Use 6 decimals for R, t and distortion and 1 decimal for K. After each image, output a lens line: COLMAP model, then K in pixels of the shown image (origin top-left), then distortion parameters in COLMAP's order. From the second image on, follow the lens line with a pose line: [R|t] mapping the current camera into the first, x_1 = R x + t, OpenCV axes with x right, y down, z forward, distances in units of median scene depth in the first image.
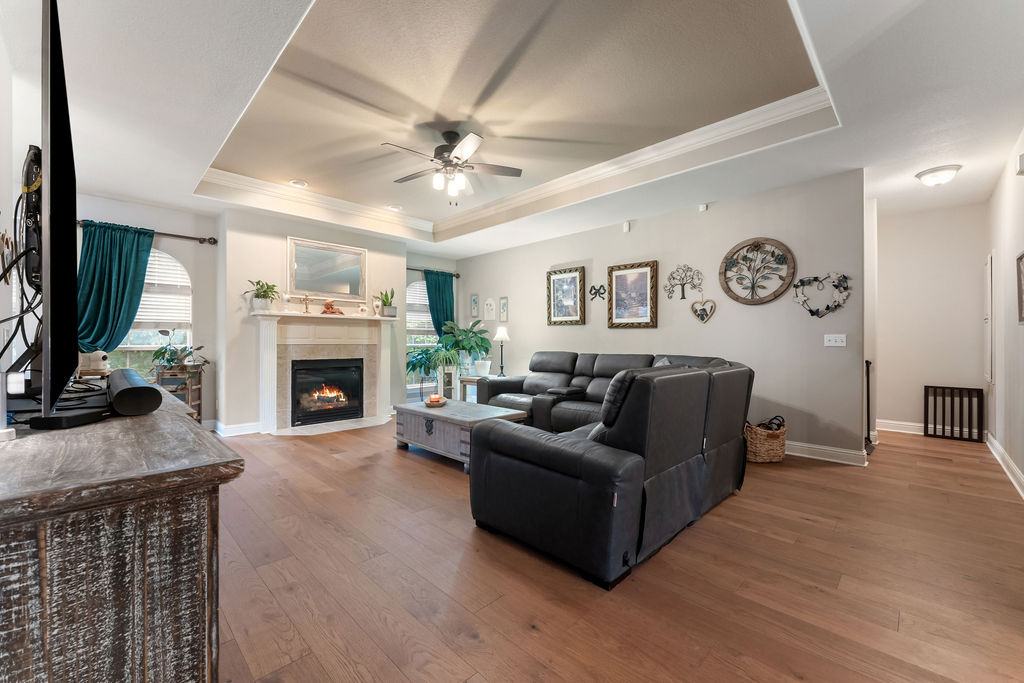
lens RADIAL K [[409.5, 0, 504.6], [0, 409.5, 340.7], [0, 0, 1]] dist [-0.003428, -0.000639]
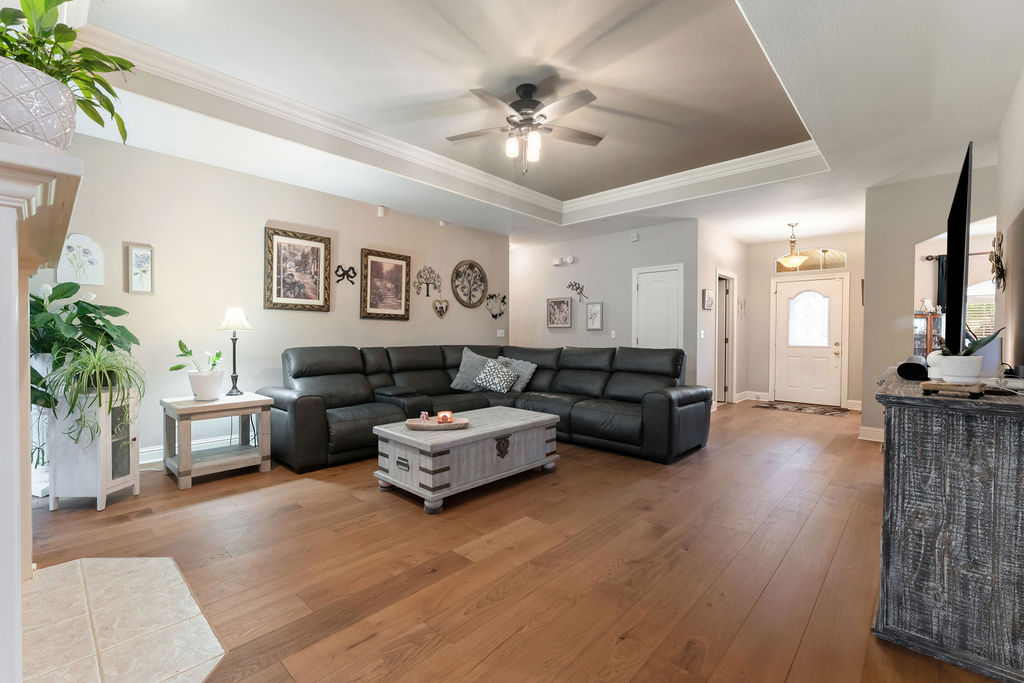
lens RADIAL K [[440.9, 0, 502.4], [0, 440.9, 339.3], [0, 0, 1]] dist [-0.001379, -0.000312]
pose [[-0.029686, -0.011963, 0.999488, -0.719606], [-0.006954, 0.999907, 0.011762, 0.001689], [-0.999535, -0.006601, -0.029767, 0.741017]]
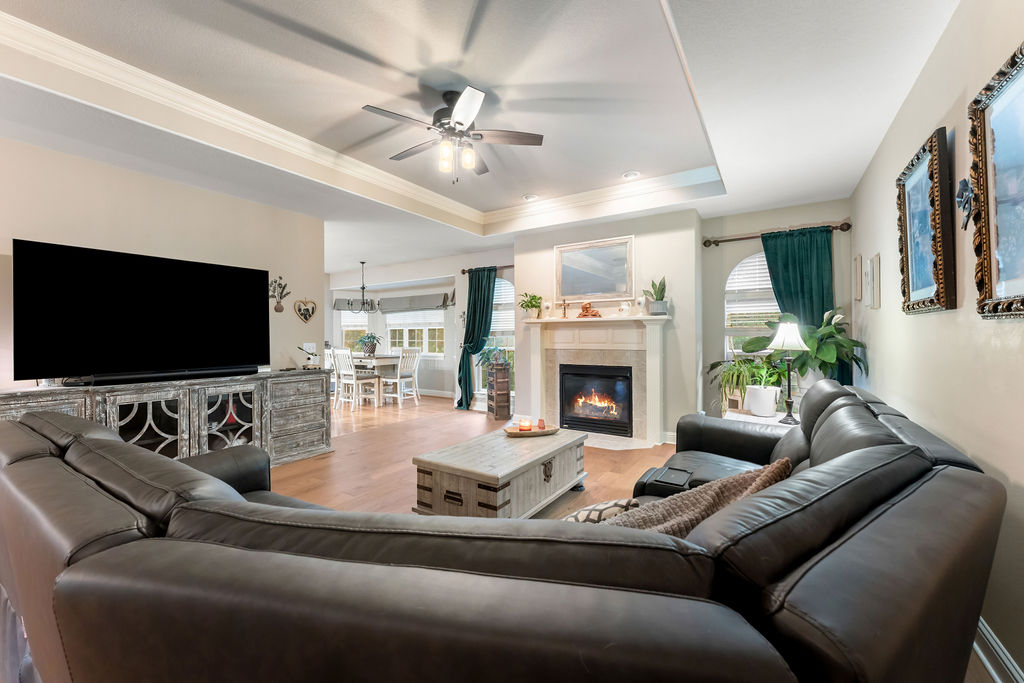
lens RADIAL K [[409.5, 0, 508.2], [0, 409.5, 336.4], [0, 0, 1]] dist [-0.003428, -0.000639]
pose [[0.225107, -0.005103, -0.974321, 0.461379], [0.008833, 0.999956, -0.003197, -0.020319], [0.974294, -0.007887, 0.225142, 0.635198]]
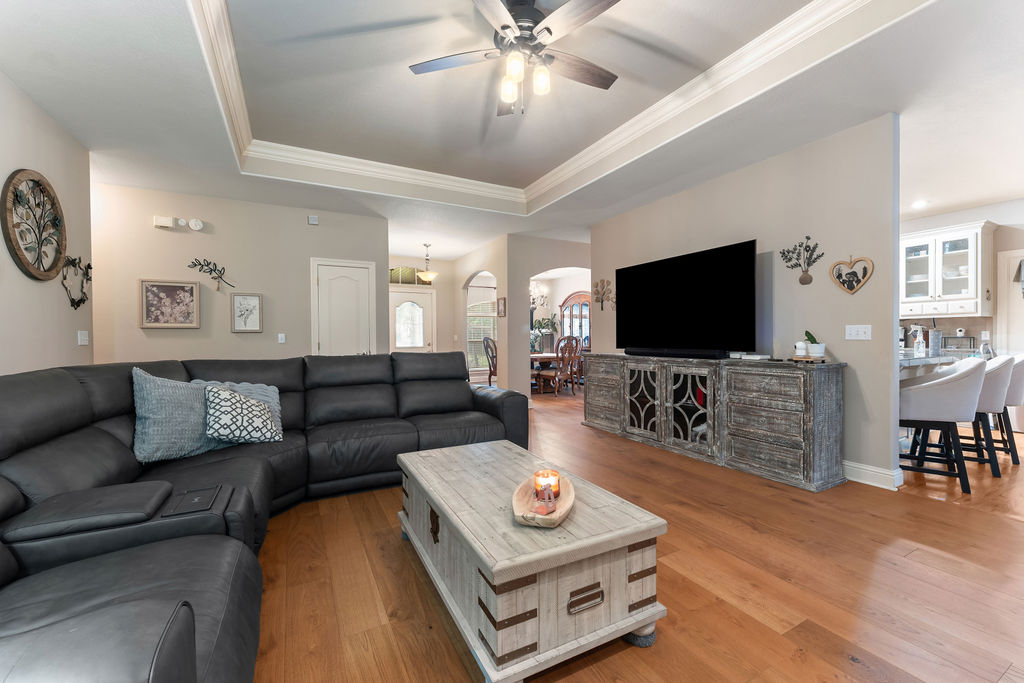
lens RADIAL K [[409.5, 0, 505.8], [0, 409.5, 341.2], [0, 0, 1]] dist [-0.003428, -0.000639]
pose [[-0.956552, 0.003975, 0.291536, -0.196721], [0.005485, 0.999975, 0.004362, 0.005233], [-0.291511, 0.005772, -0.956550, 1.099563]]
